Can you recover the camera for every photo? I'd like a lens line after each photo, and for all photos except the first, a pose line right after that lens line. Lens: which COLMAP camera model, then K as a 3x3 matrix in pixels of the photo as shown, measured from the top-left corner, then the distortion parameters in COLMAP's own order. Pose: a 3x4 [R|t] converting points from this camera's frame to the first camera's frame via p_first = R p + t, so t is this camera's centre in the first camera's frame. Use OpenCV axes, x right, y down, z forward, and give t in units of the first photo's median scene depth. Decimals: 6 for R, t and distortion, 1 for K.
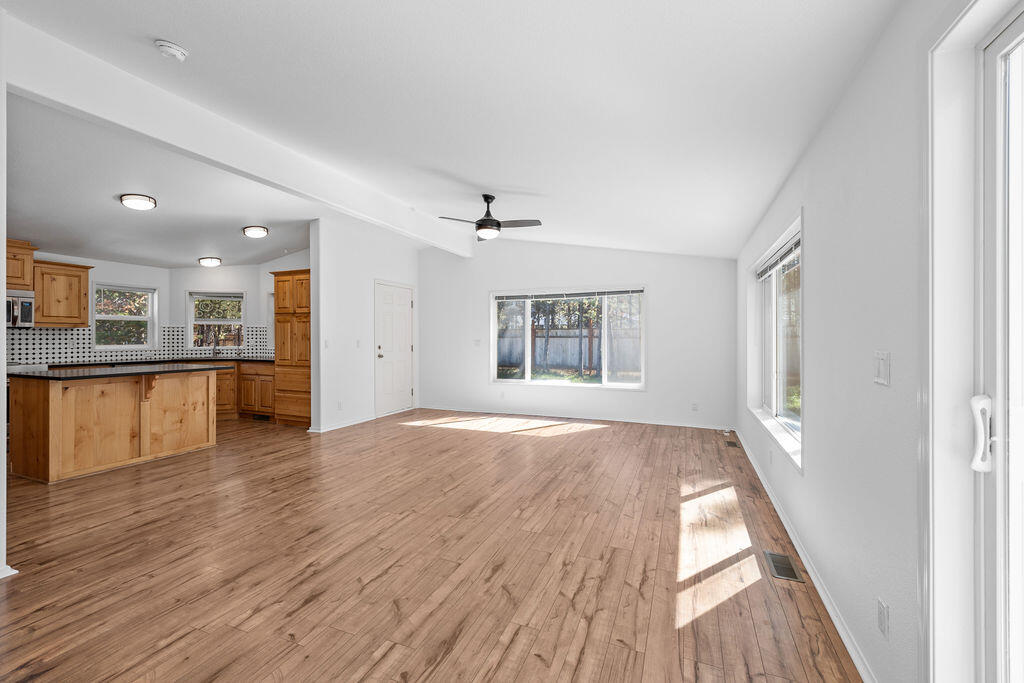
lens RADIAL K [[435.6, 0, 510.3], [0, 435.6, 338.0], [0, 0, 1]] dist [0.001409, 0.000119]
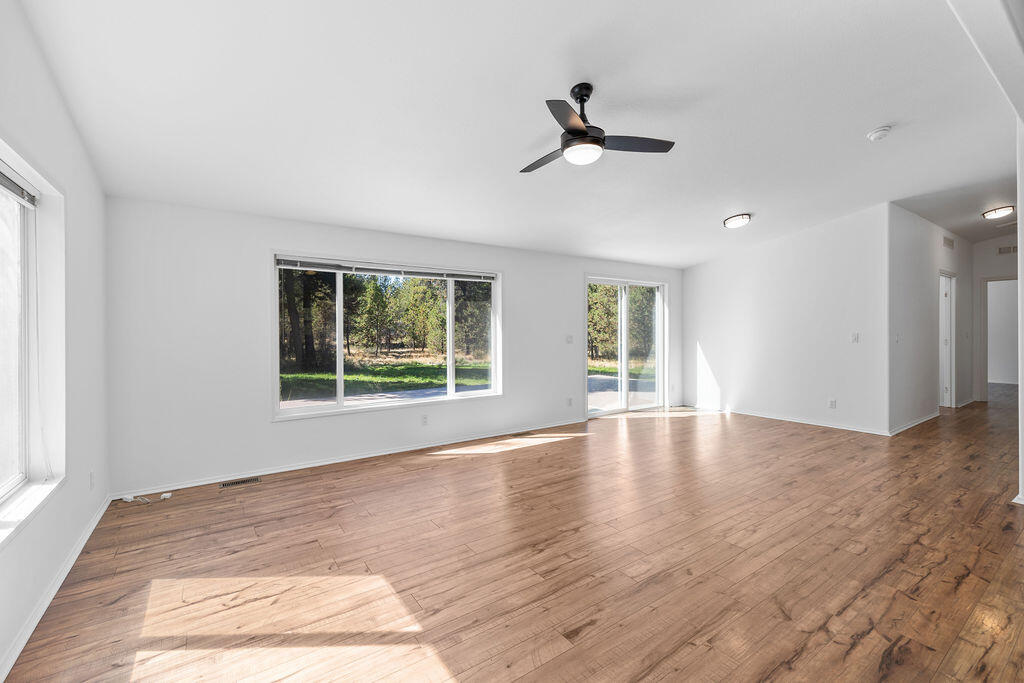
lens RADIAL K [[435.6, 0, 512.3], [0, 435.6, 335.5], [0, 0, 1]] dist [0.001409, 0.000119]
pose [[-0.839033, -0.001583, 0.544077, -0.256700], [0.005124, 0.999928, 0.010813, -0.002635], [-0.544056, 0.011860, -0.838965, 1.371277]]
